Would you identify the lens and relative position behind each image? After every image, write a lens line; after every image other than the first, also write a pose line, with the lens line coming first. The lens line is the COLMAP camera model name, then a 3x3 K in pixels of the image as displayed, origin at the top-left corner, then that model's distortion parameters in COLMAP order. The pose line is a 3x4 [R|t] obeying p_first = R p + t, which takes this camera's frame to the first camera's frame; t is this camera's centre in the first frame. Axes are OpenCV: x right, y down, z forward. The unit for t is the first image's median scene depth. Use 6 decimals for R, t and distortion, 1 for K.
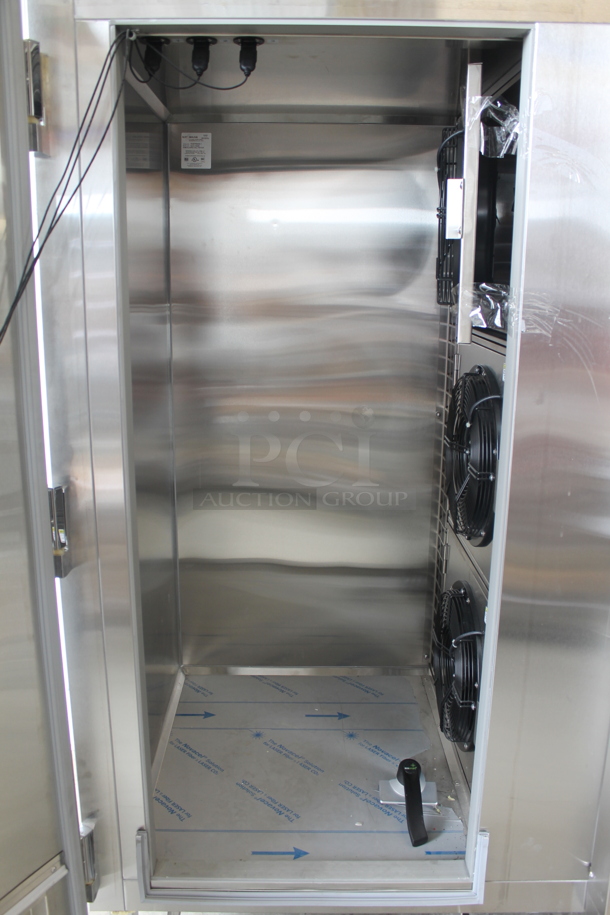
lens RADIAL K [[776.6, 0, 305.0], [0, 776.6, 457.5], [0, 0, 1]] dist [-0.179883, 0.166304]
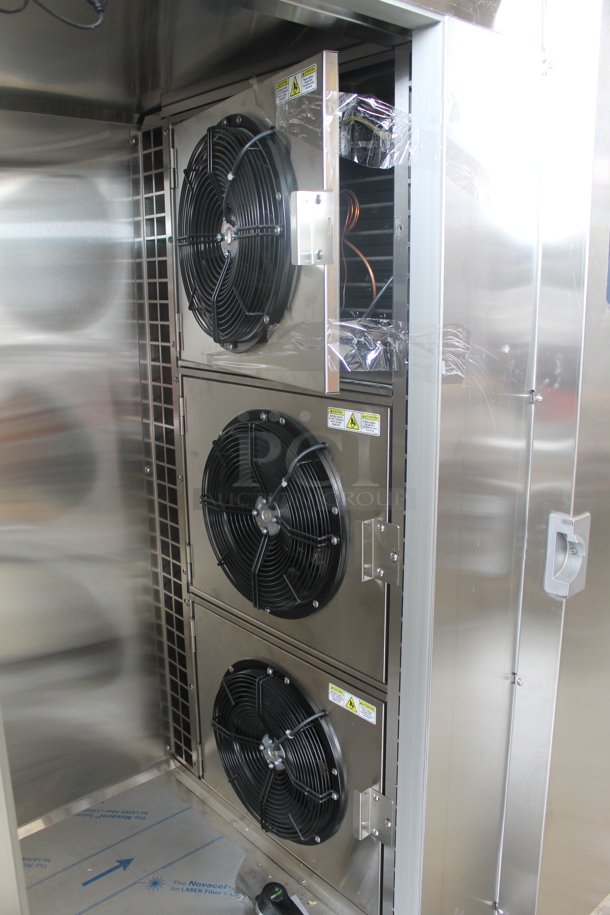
lens RADIAL K [[776.6, 0, 305.0], [0, 776.6, 457.5], [0, 0, 1]] dist [-0.179883, 0.166304]
pose [[0.761049, -0.162795, 0.627935, -0.370997], [0.172248, 0.983963, 0.046335, -0.132668], [-0.625408, 0.072898, 0.776886, 0.407889]]
